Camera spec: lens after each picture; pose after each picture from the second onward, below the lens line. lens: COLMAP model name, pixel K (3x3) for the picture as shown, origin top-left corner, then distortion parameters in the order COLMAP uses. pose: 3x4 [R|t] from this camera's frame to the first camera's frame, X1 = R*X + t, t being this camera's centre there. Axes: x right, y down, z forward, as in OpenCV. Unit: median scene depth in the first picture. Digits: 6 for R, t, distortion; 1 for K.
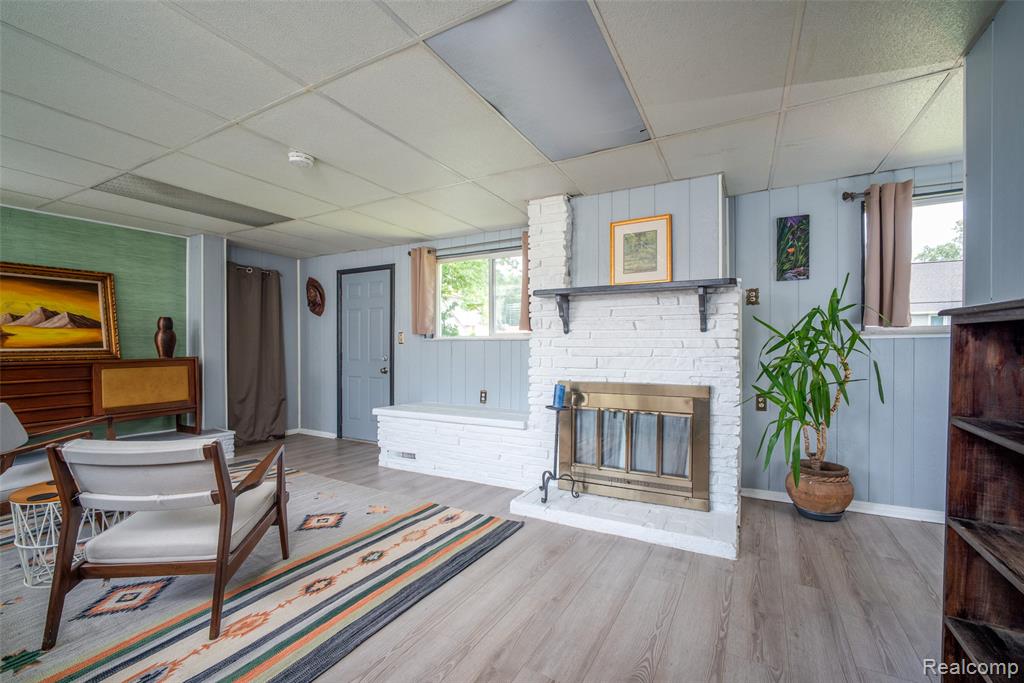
lens RADIAL K [[434.0, 0, 515.9], [0, 434.0, 348.6], [0, 0, 1]] dist [-0.018116, 0.000718]
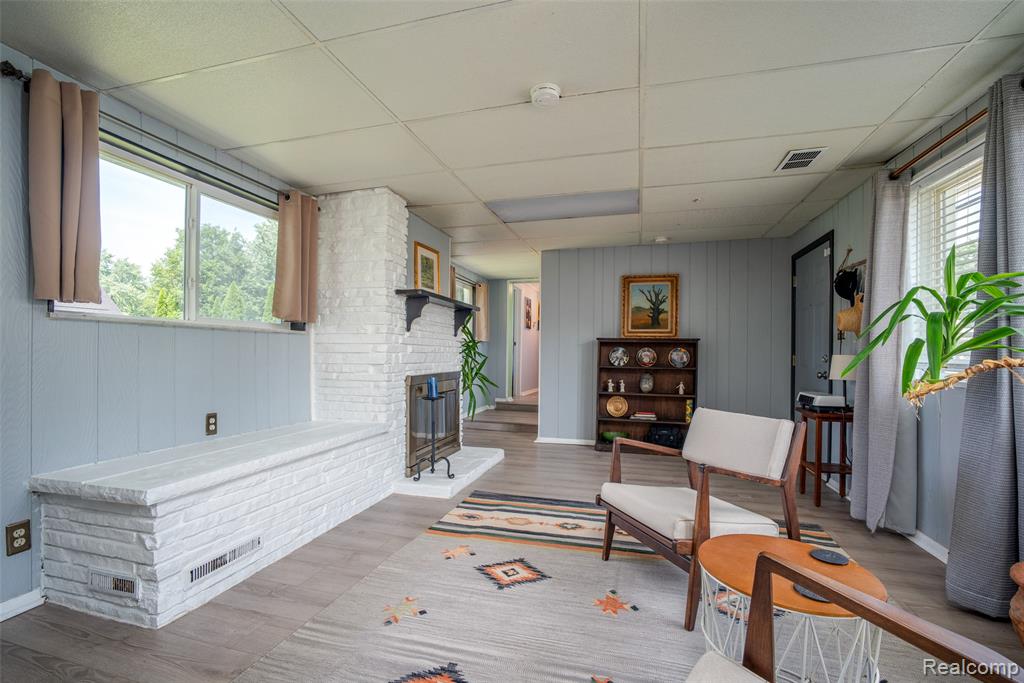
lens RADIAL K [[434.0, 0, 515.6], [0, 434.0, 349.9], [0, 0, 1]] dist [-0.018116, 0.000718]
pose [[-0.228543, 0.001892, 0.973532, -1.071624], [-0.010965, 0.999930, -0.004518, 0.012043], [-0.973472, -0.011707, -0.228506, 1.057123]]
